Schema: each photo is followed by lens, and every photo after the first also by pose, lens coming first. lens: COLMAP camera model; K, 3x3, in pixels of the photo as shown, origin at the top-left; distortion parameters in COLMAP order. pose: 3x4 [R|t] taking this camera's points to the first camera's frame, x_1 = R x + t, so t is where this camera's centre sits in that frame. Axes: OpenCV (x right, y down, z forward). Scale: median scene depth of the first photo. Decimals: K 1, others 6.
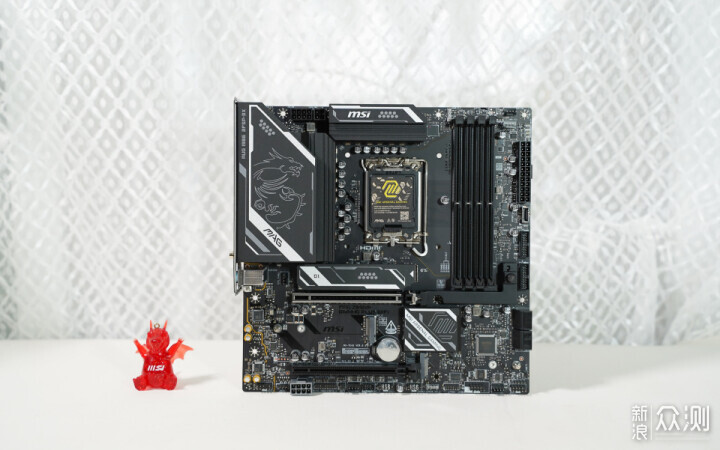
lens RADIAL K [[1116.3, 0, 360.0], [0, 1116.3, 225.0], [0, 0, 1]] dist [0.167306, -0.003515]
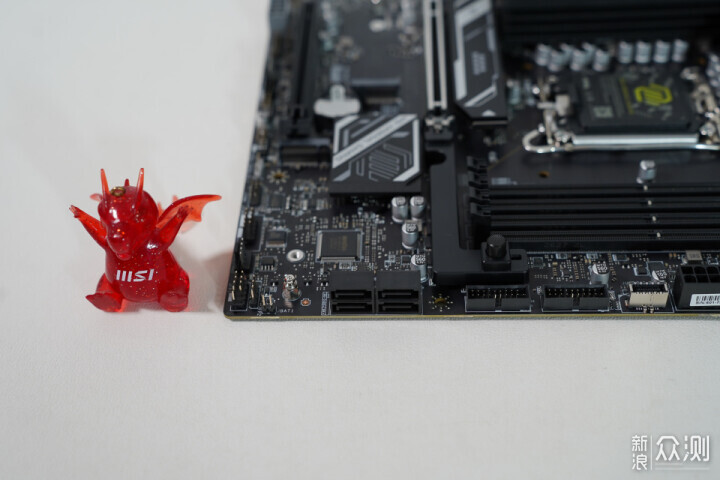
lens RADIAL K [[1015.4, 0, 360.0], [0, 1015.4, 240.0], [0, 0, 1]] dist [0.141172, -0.012253]
pose [[-0.017592, 0.690837, -0.722796, 0.417309], [-0.999801, -0.018938, 0.006233, 0.097614], [-0.009382, 0.722762, 0.691033, 0.722264]]
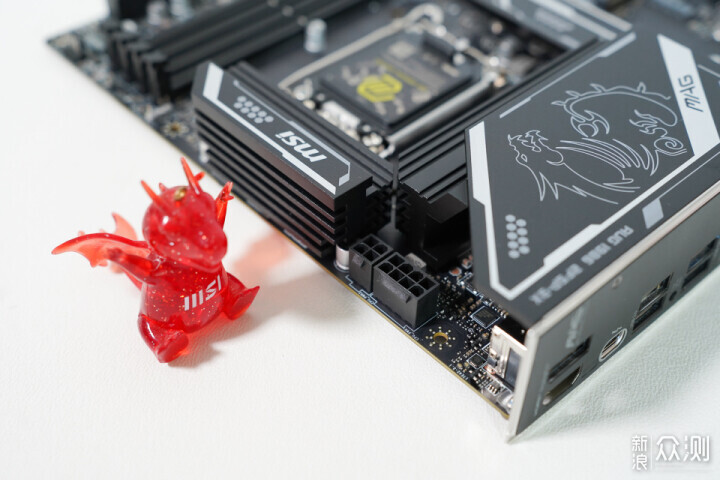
lens RADIAL K [[1015.4, 0, 360.0], [0, 1015.4, 240.0], [0, 0, 1]] dist [0.141172, -0.012253]
pose [[-0.688964, -0.516612, 0.508370, -0.198361], [0.724575, -0.508212, 0.465523, -0.252027], [0.017864, 0.689081, 0.724464, 0.753057]]
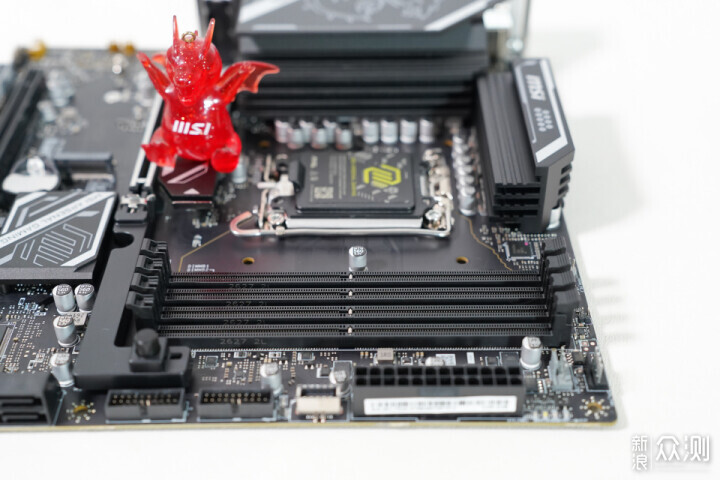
lens RADIAL K [[1015.4, 0, 360.0], [0, 1015.4, 240.0], [0, 0, 1]] dist [0.141172, -0.012253]
pose [[0.008933, 0.618327, -0.785870, 0.376345], [-0.999027, -0.028434, -0.033728, -0.009668], [-0.043200, 0.785407, 0.617471, 0.759486]]
